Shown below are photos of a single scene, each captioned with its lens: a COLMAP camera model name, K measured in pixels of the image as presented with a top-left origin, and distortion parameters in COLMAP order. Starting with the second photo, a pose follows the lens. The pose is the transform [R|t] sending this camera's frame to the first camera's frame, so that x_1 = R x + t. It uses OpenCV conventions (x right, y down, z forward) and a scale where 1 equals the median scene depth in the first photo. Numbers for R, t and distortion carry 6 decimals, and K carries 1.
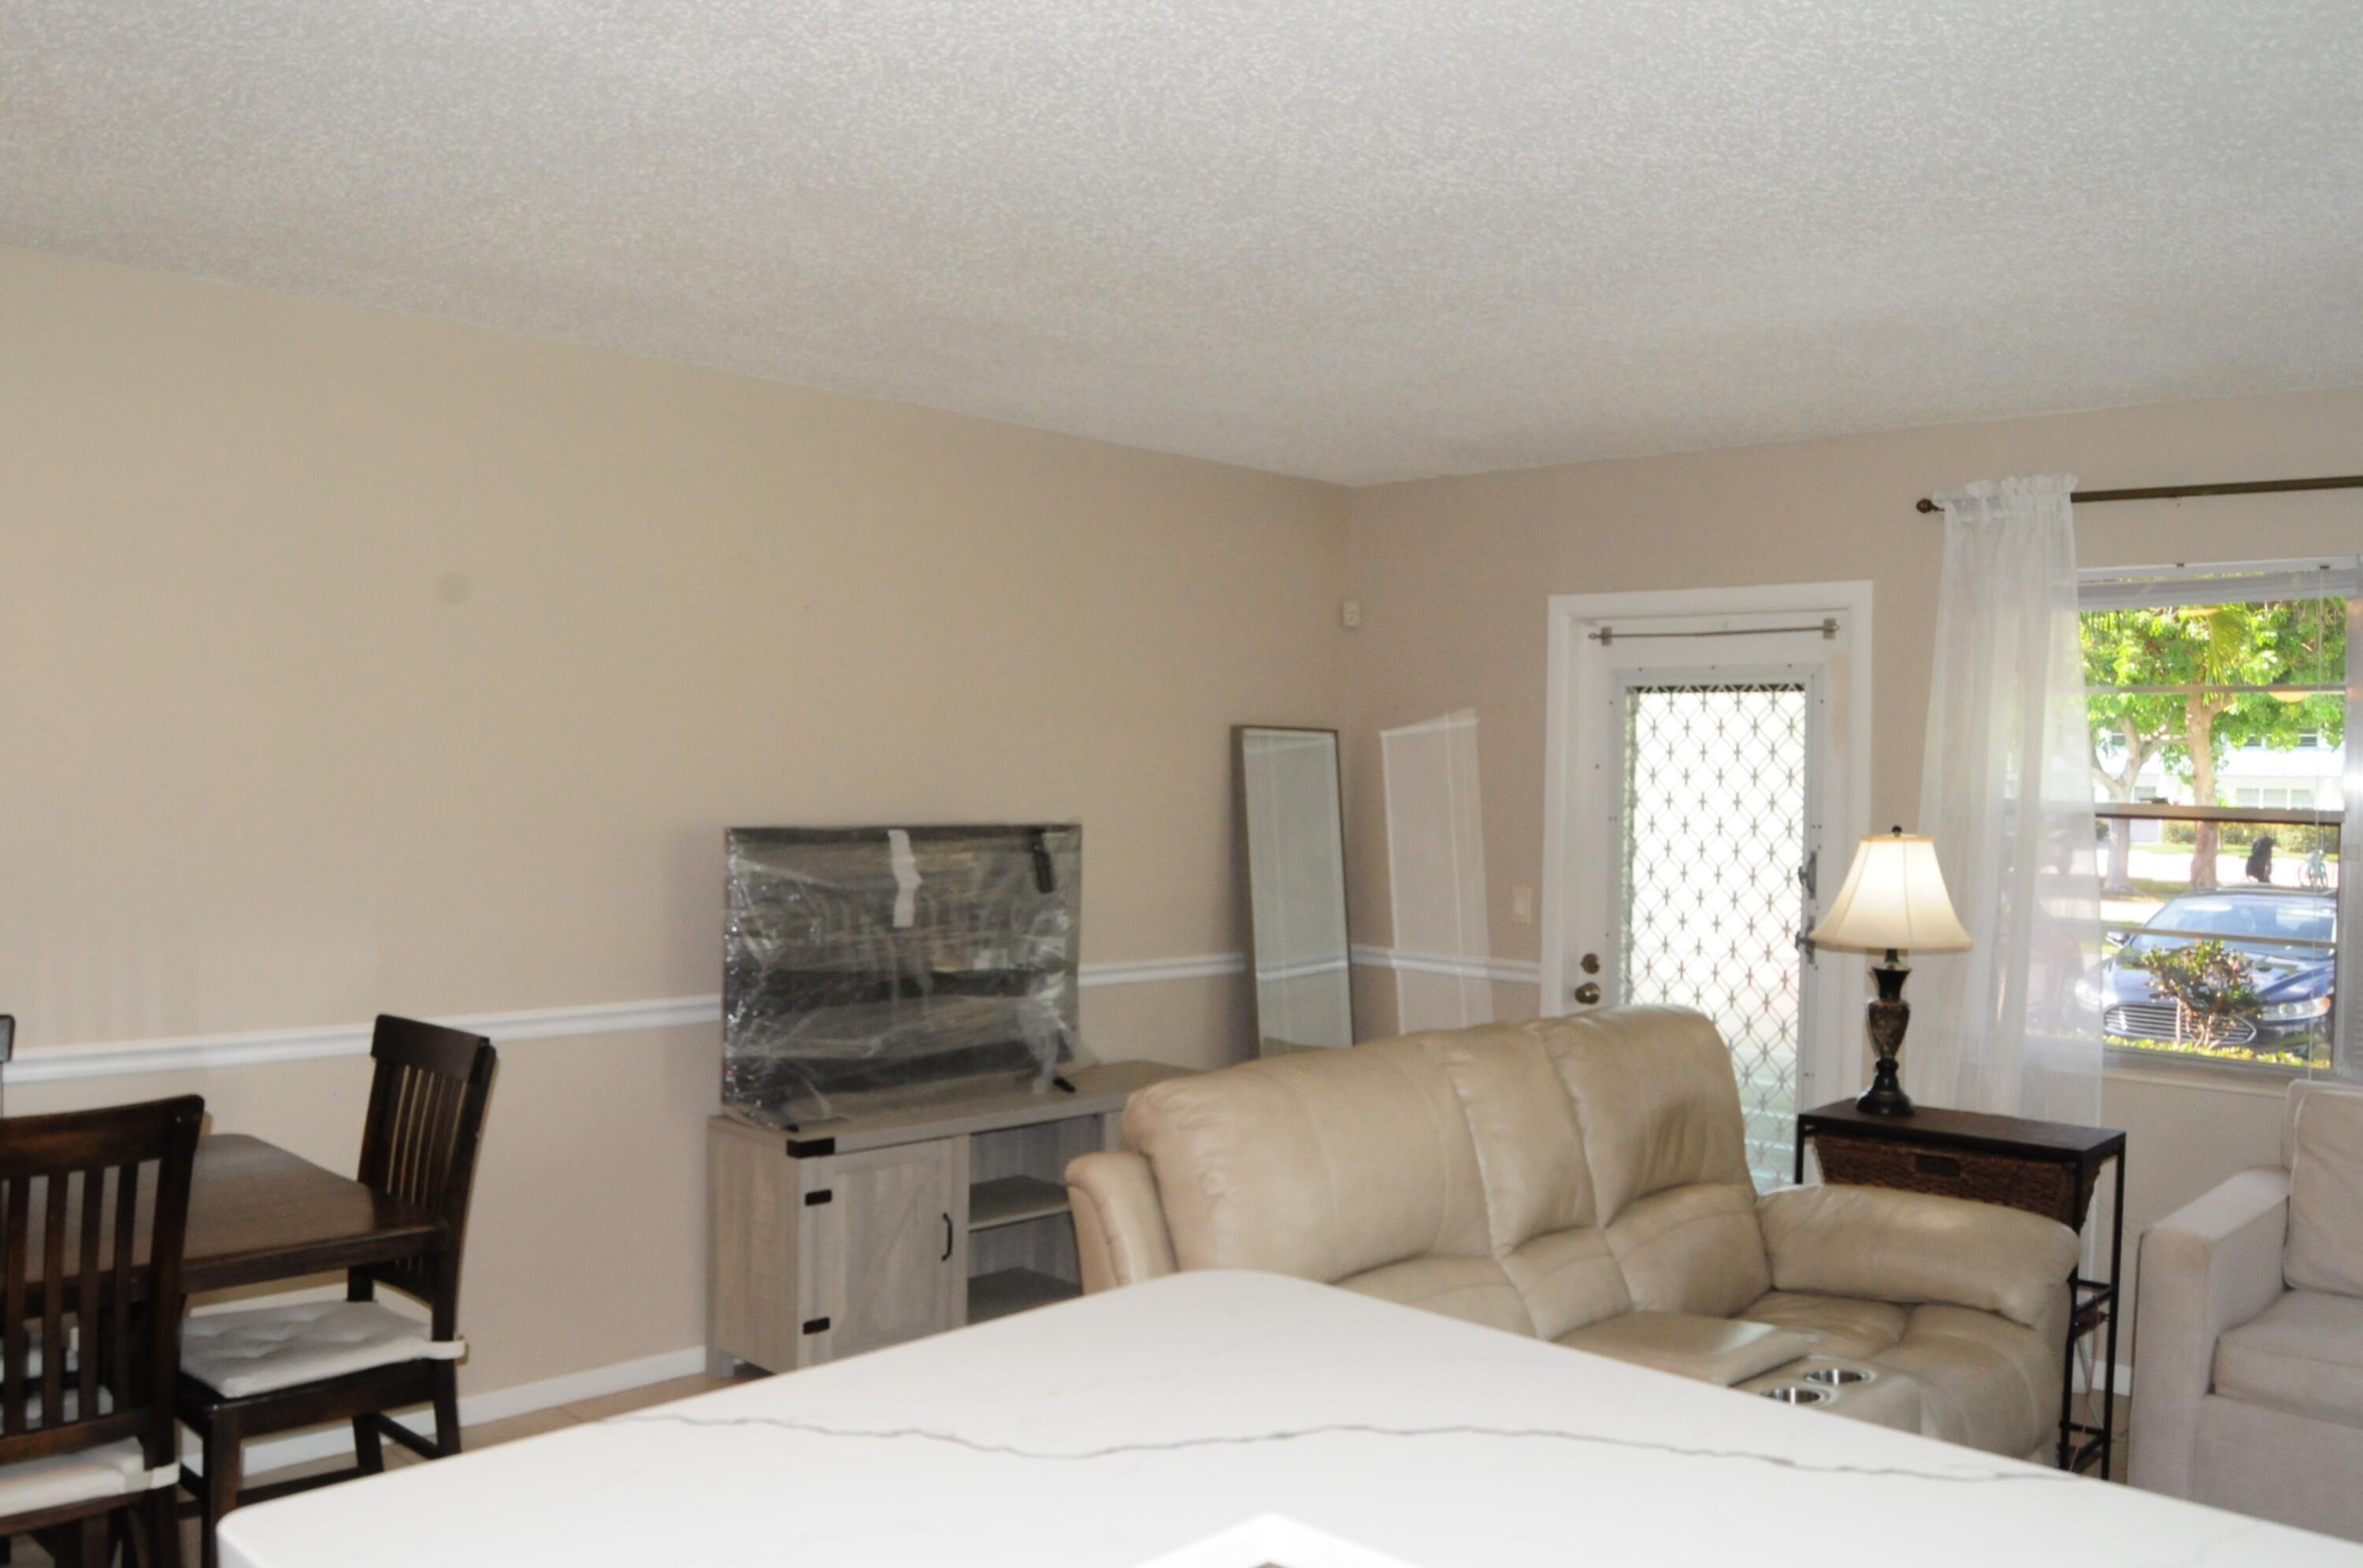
lens RADIAL K [[1942.6, 0, 1183.6], [0, 1942.6, 791.1], [0, 0, 1]] dist [-0.097281, 0.043321]
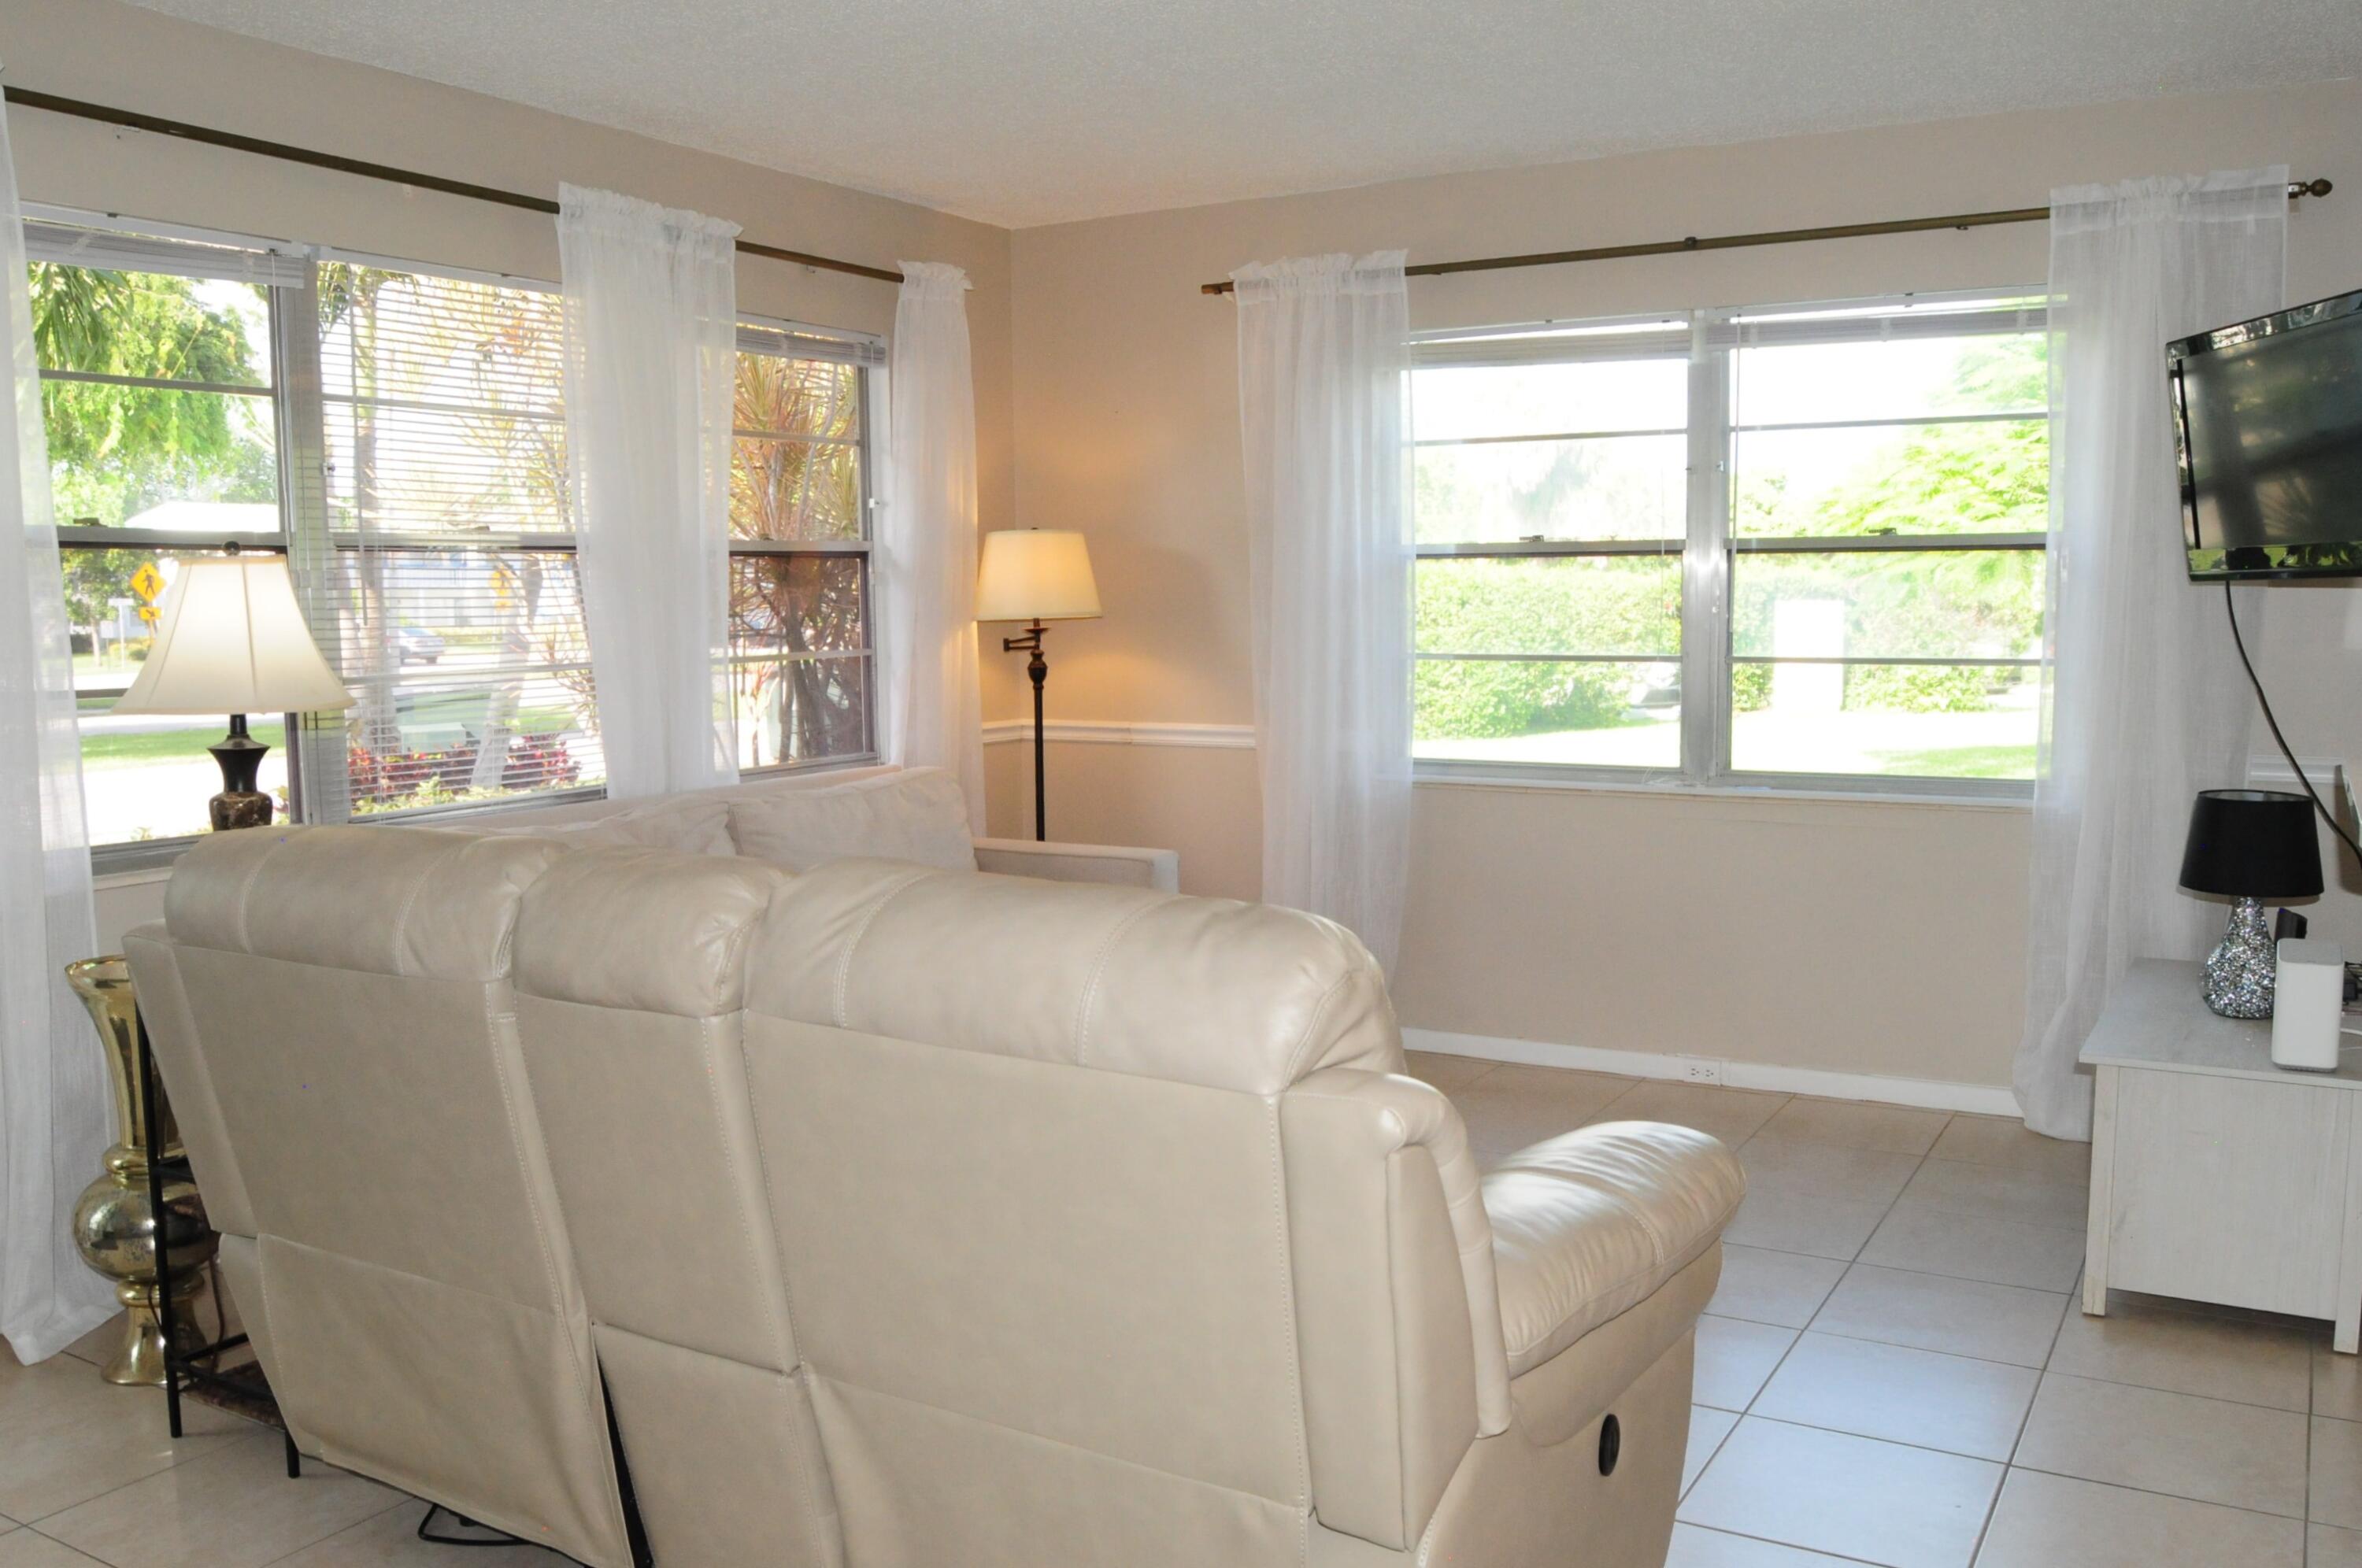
lens RADIAL K [[1973.2, 0, 1181.0], [0, 1973.2, 784.0], [0, 0, 1]] dist [-0.086675, 0.017783]
pose [[-0.233911, -0.109296, 0.966095, -0.322608], [0.019222, 0.992947, 0.116988, 0.025205], [-0.972068, 0.045935, -0.230160, 0.689394]]
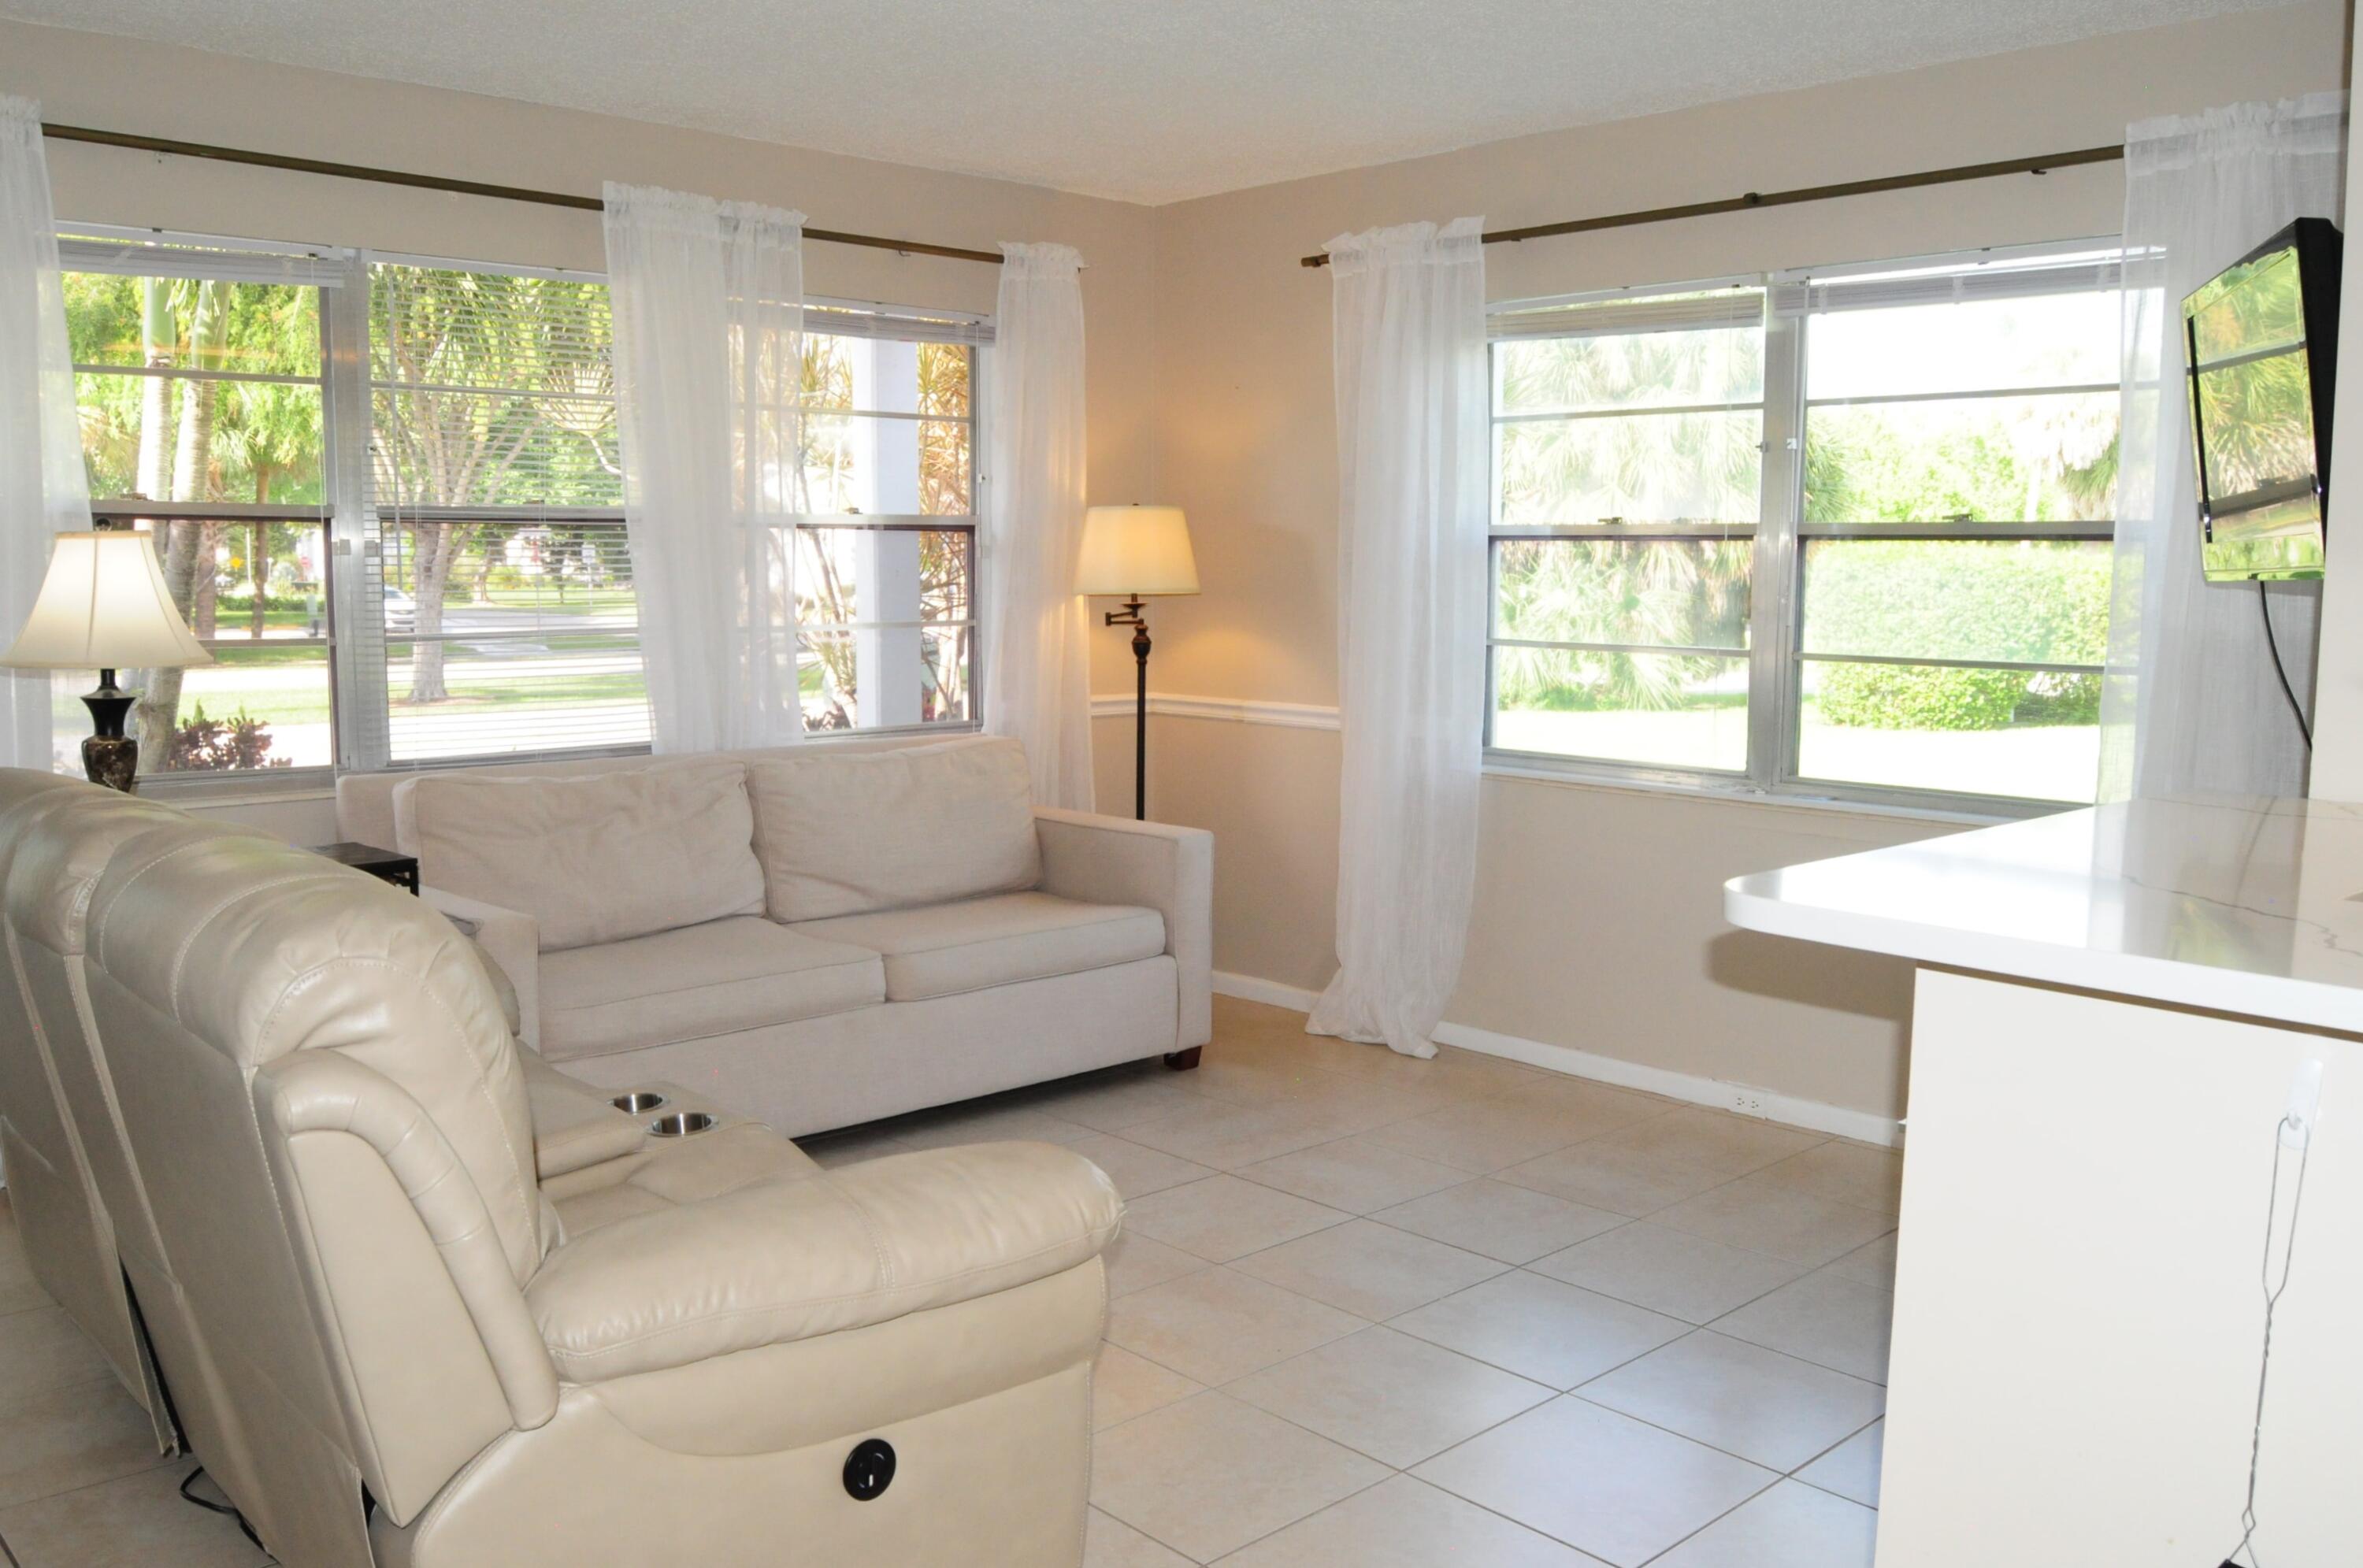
lens RADIAL K [[1942.6, 0, 1183.6], [0, 1942.6, 791.1], [0, 0, 1]] dist [-0.097281, 0.043321]
pose [[0.051958, -0.134696, 0.989524, -0.325461], [0.007775, 0.990887, 0.134473, 0.024053], [-0.998619, 0.000706, 0.052531, 0.424293]]
